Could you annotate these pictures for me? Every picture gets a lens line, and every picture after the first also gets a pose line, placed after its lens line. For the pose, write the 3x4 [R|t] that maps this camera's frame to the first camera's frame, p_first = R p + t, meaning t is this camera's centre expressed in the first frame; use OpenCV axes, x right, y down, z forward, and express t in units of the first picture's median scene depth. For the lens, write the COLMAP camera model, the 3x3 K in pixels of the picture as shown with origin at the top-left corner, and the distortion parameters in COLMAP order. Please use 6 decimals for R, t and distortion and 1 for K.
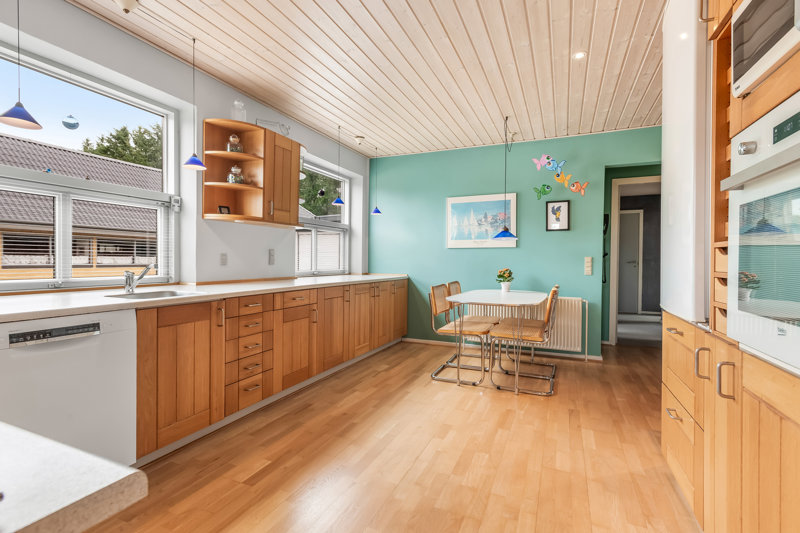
lens RADIAL K [[381.4, 0, 398.7], [0, 381.4, 260.2], [0, 0, 1]] dist [-0.014377, 0.003386]
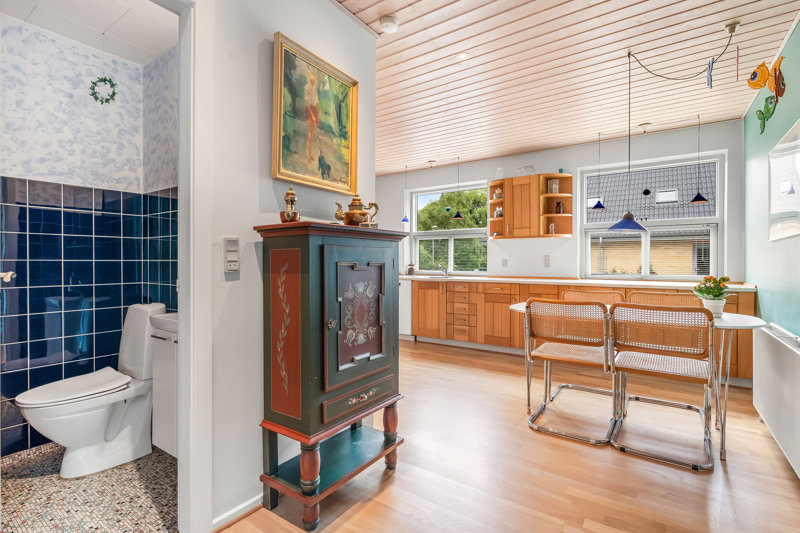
lens RADIAL K [[381.4, 0, 400.7], [0, 381.4, 267.6], [0, 0, 1]] dist [-0.014377, 0.003386]
pose [[-0.197855, -0.001196, -0.980230, 0.919003], [-0.010791, 0.999941, 0.000958, 0.015099], [0.980172, 0.010767, -0.197857, 0.658035]]
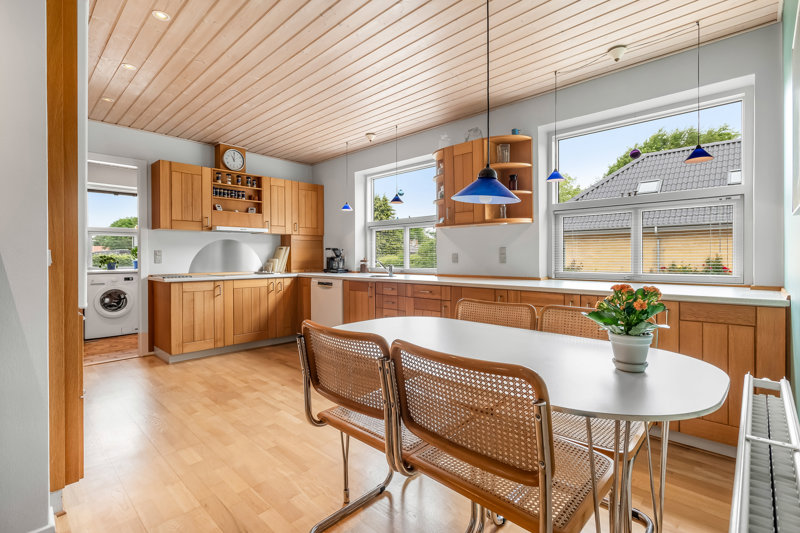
lens RADIAL K [[381.4, 0, 395.5], [0, 381.4, 260.6], [0, 0, 1]] dist [-0.014377, 0.003386]
pose [[-0.355710, -0.004551, -0.934585, 0.595977], [-0.006560, 0.999976, -0.002373, 0.007714], [0.934573, 0.005287, -0.355732, 0.941481]]
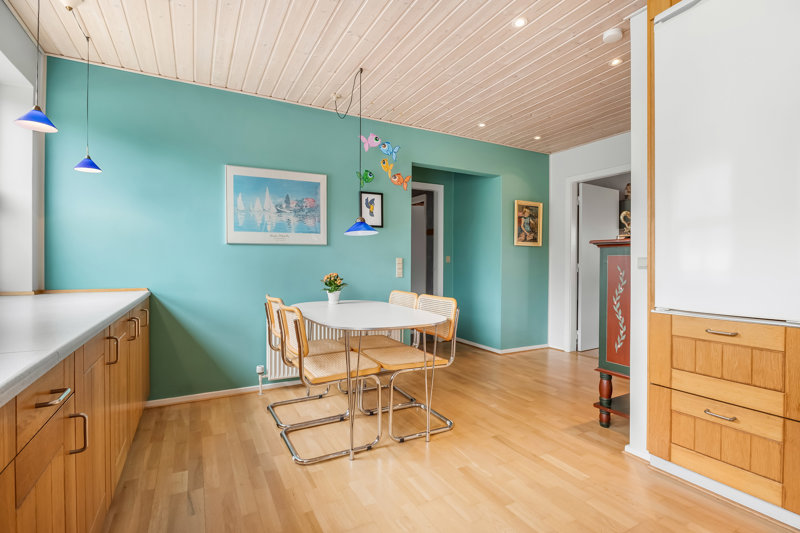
lens RADIAL K [[381.4, 0, 404.3], [0, 381.4, 264.1], [0, 0, 1]] dist [-0.014377, 0.003386]
pose [[0.606808, -0.010631, 0.794777, -0.234161], [0.003929, 0.999938, 0.010376, -0.002696], [-0.794839, -0.003174, 0.606813, 0.437732]]
